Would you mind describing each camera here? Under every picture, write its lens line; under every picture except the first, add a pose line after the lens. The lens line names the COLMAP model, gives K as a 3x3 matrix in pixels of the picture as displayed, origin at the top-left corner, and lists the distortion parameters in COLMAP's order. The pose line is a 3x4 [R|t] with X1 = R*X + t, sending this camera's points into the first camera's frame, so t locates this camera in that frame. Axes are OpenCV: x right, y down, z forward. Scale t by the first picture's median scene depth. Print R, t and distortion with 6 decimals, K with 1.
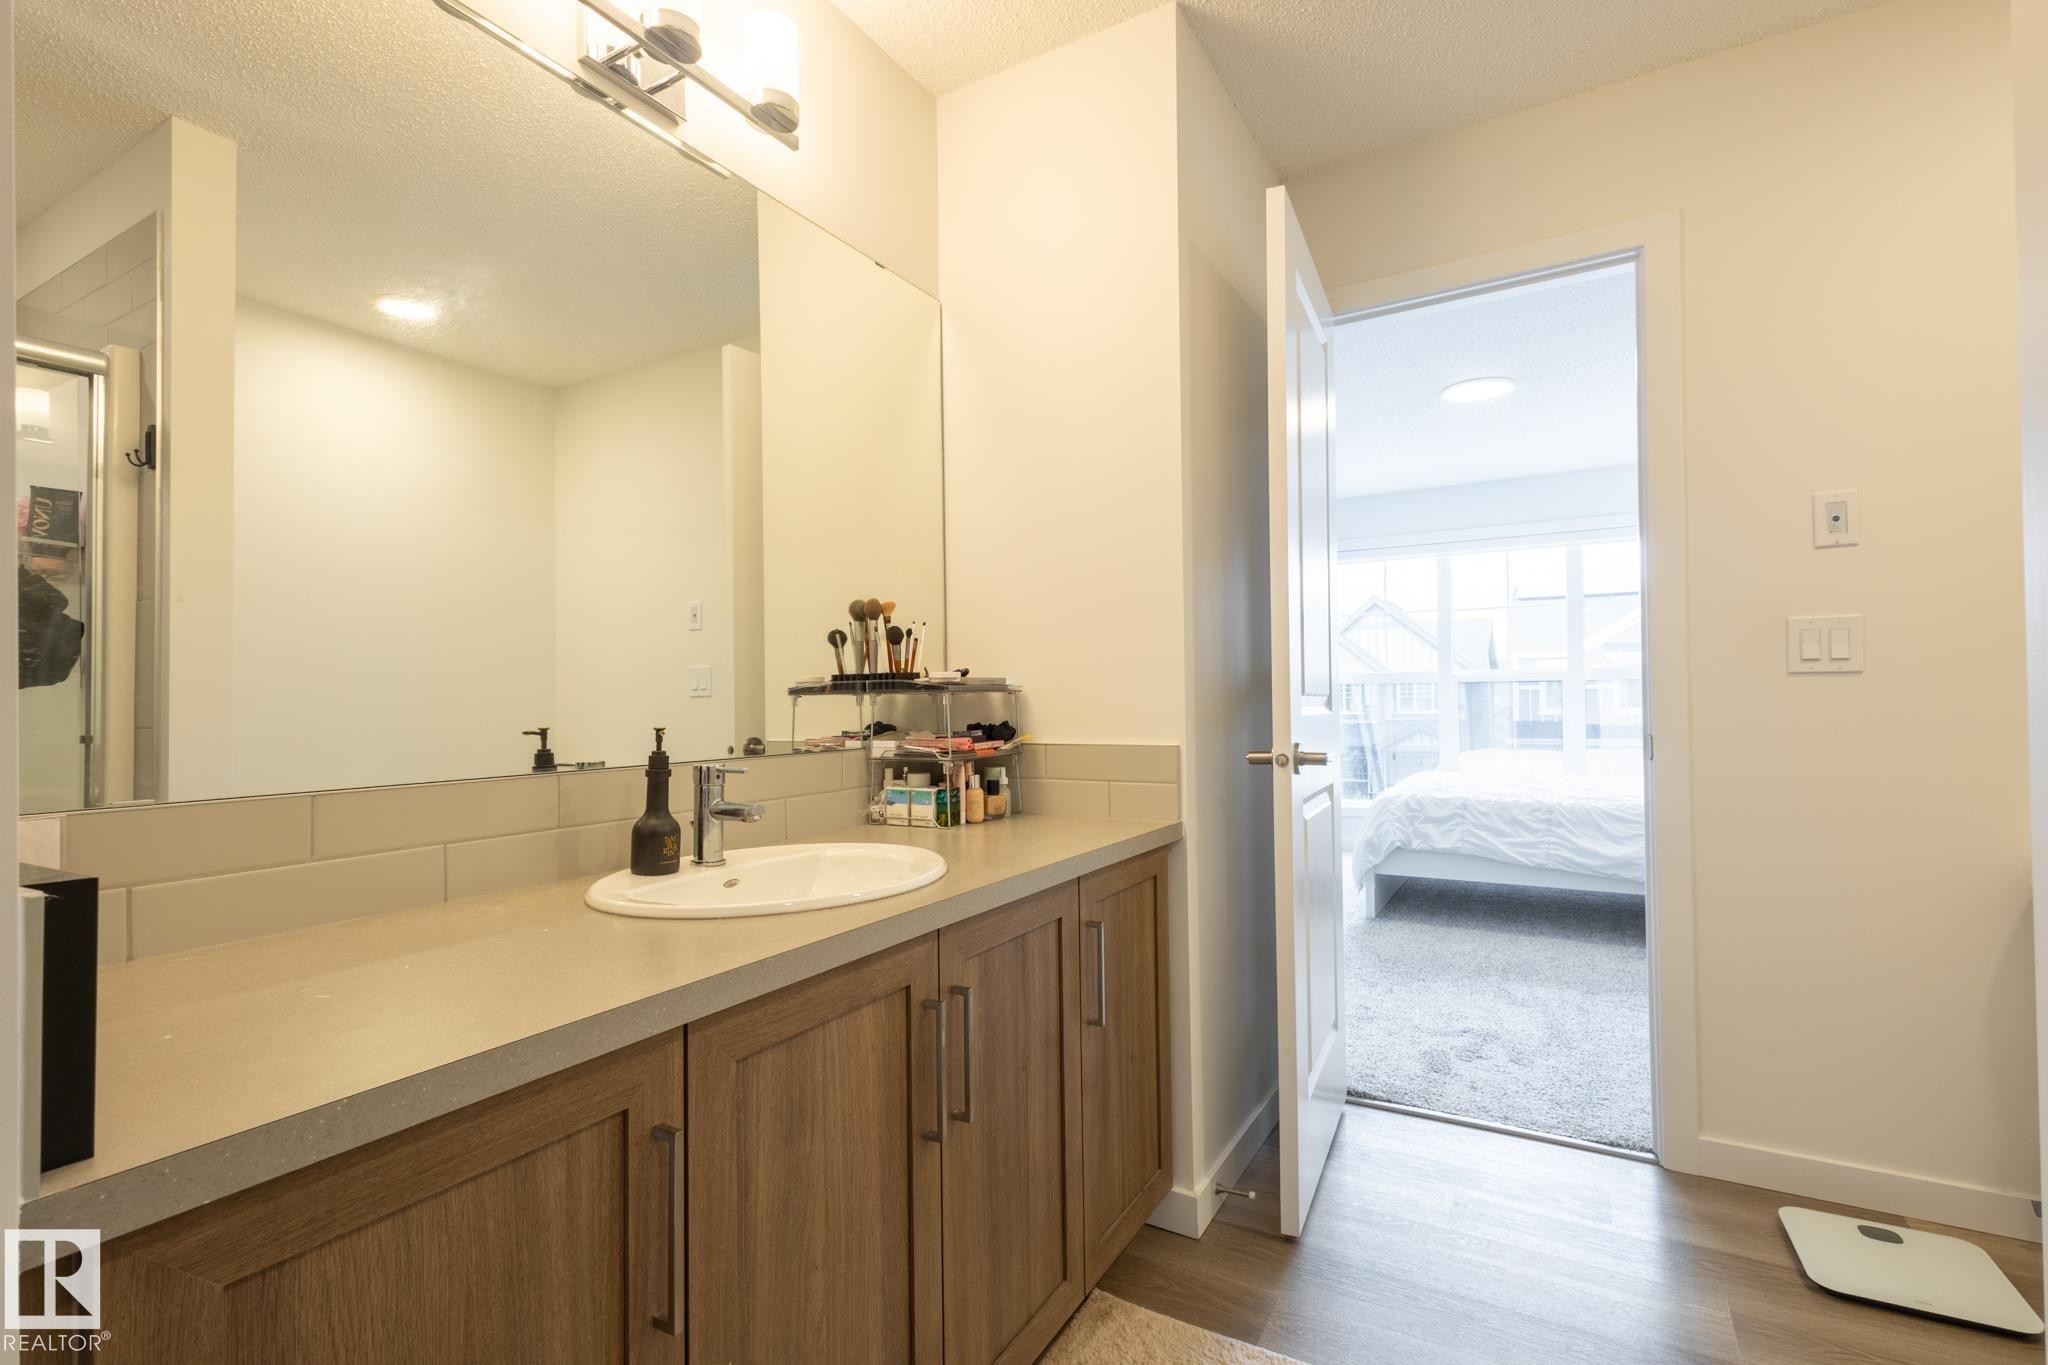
lens RADIAL K [[955.9, 0, 1015.7], [0, 955.9, 692.9], [0, 0, 1]] dist [0.017716, -0.000792]
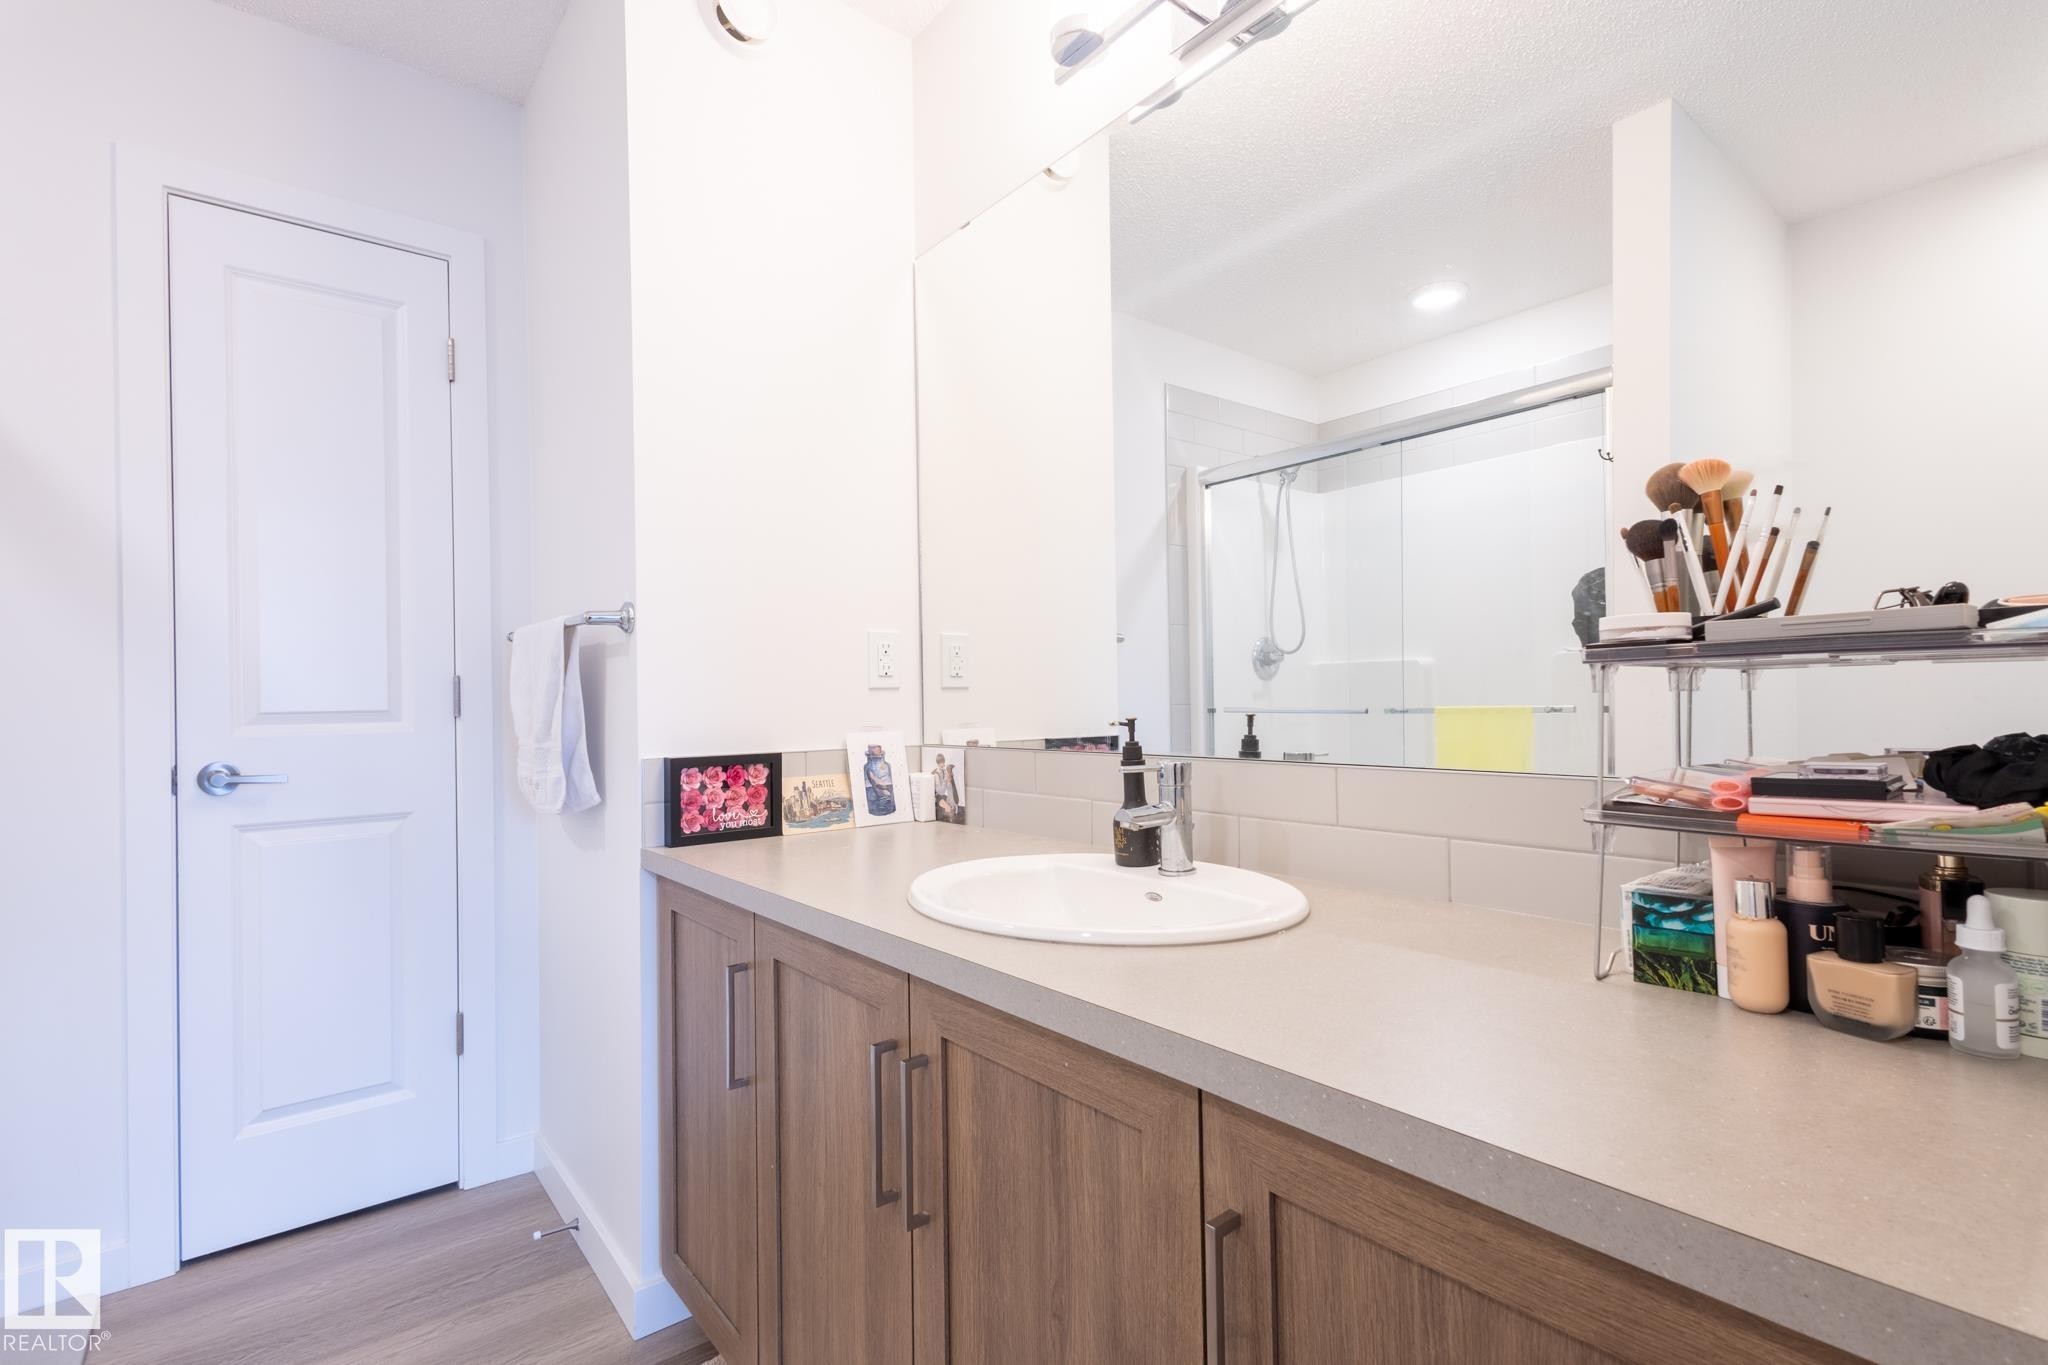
lens RADIAL K [[955.9, 0, 1015.7], [0, 955.9, 692.9], [0, 0, 1]] dist [0.017716, -0.000792]
pose [[-0.368582, 0.011612, -0.929523, 0.625345], [0.032824, 0.999461, -0.000530, 0.007419], [0.929015, -0.030706, -0.368765, 1.332954]]
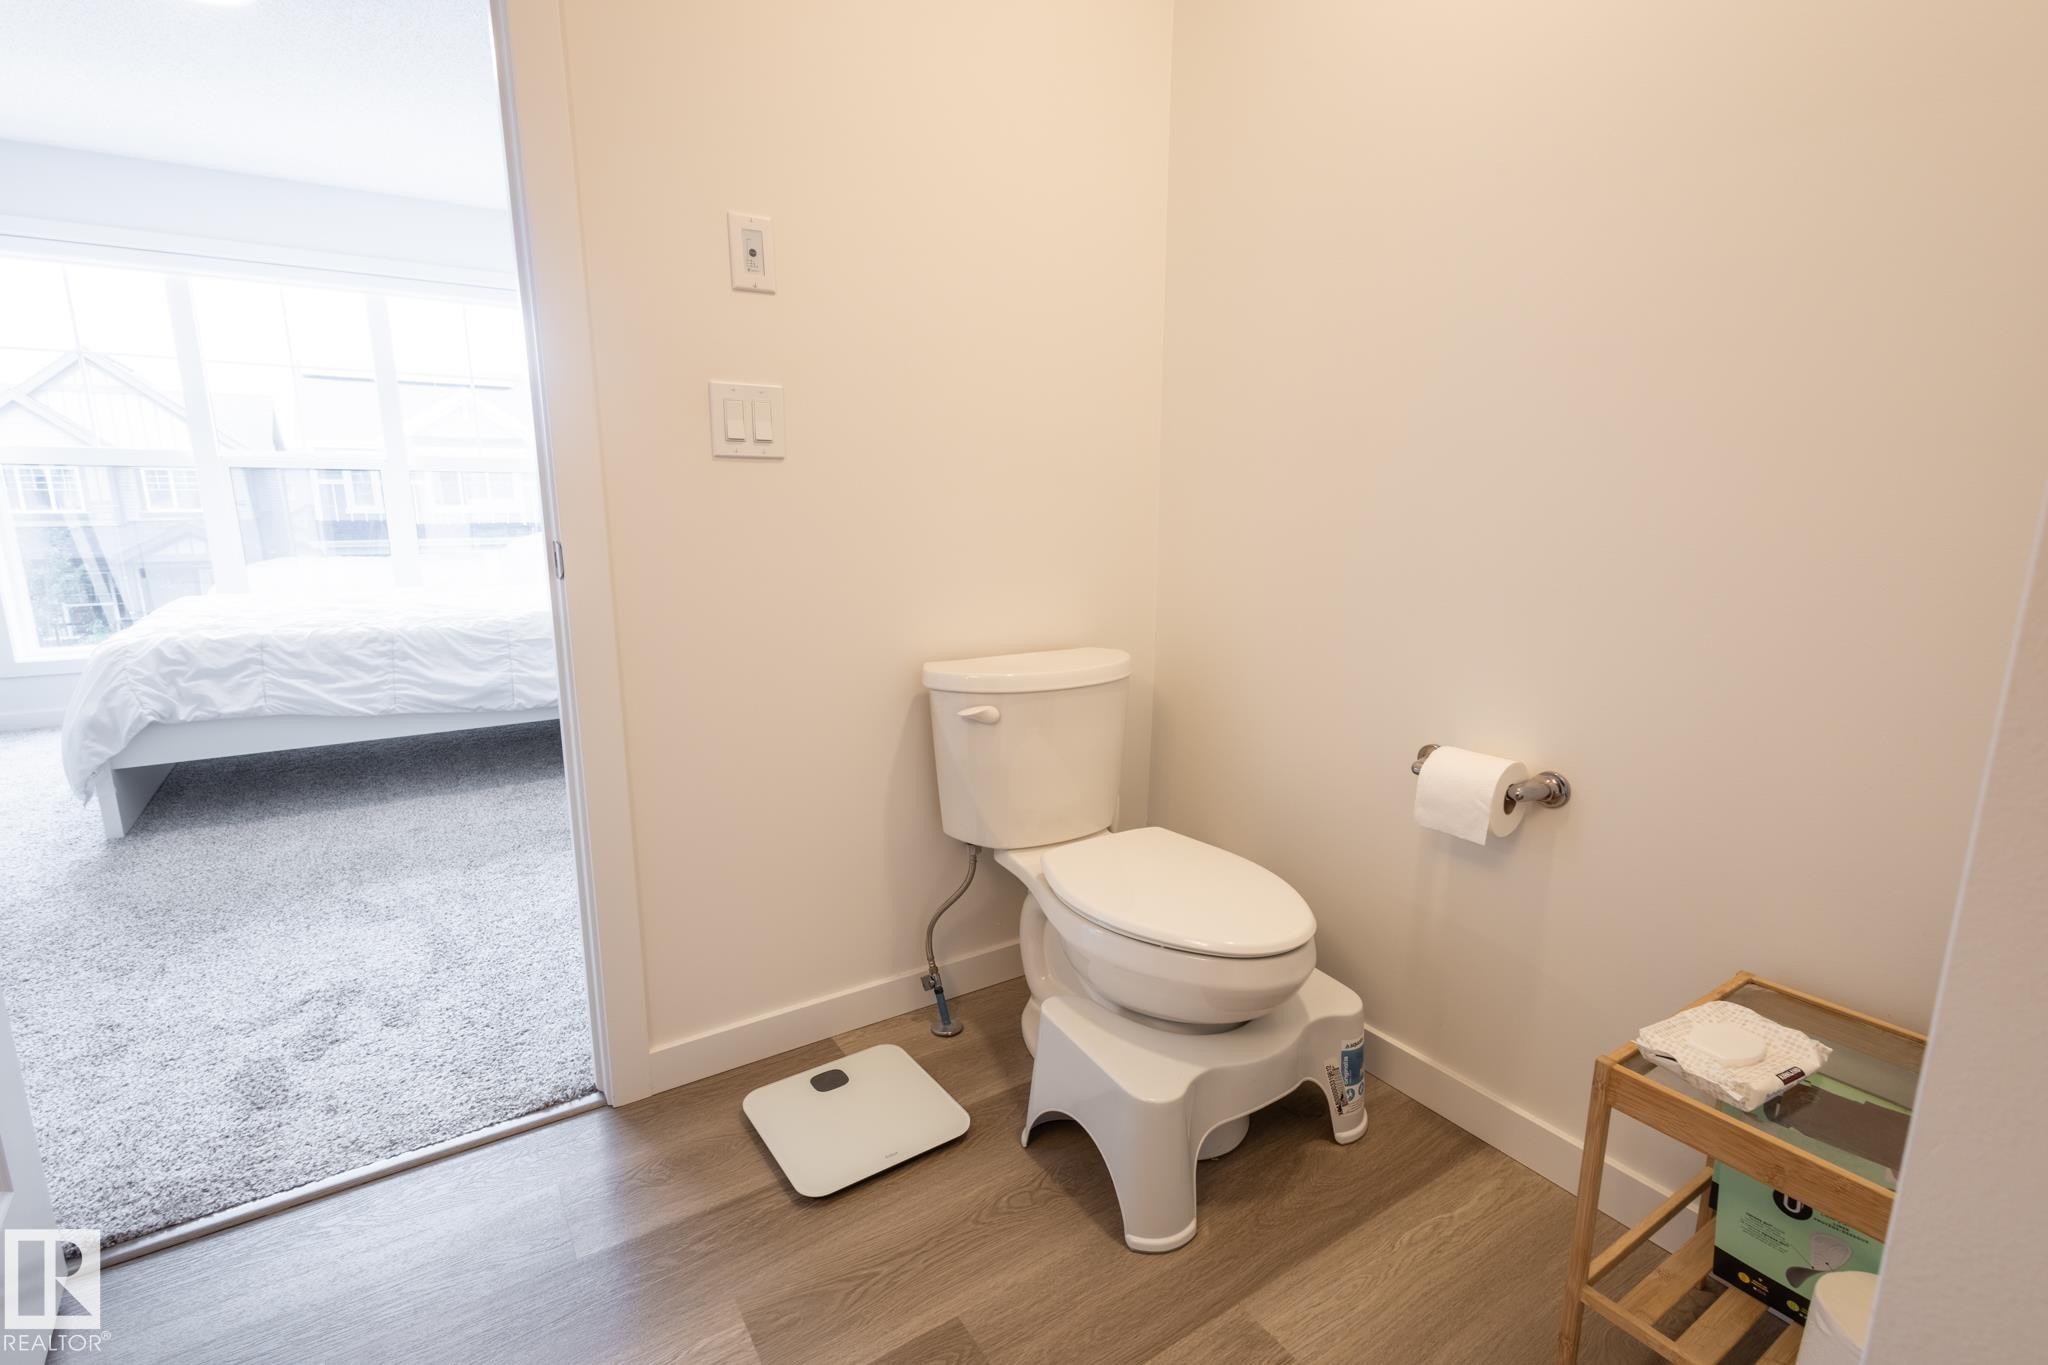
lens RADIAL K [[943.7, 0, 1021.6], [0, 943.7, 686.4], [0, 0, 1]] dist [0.015796, -0.006420]
pose [[0.444826, -0.165429, 0.880206, 0.120727], [-0.016004, 0.981168, 0.192493, 0.005827], [-0.895474, -0.099713, 0.433802, 0.244548]]
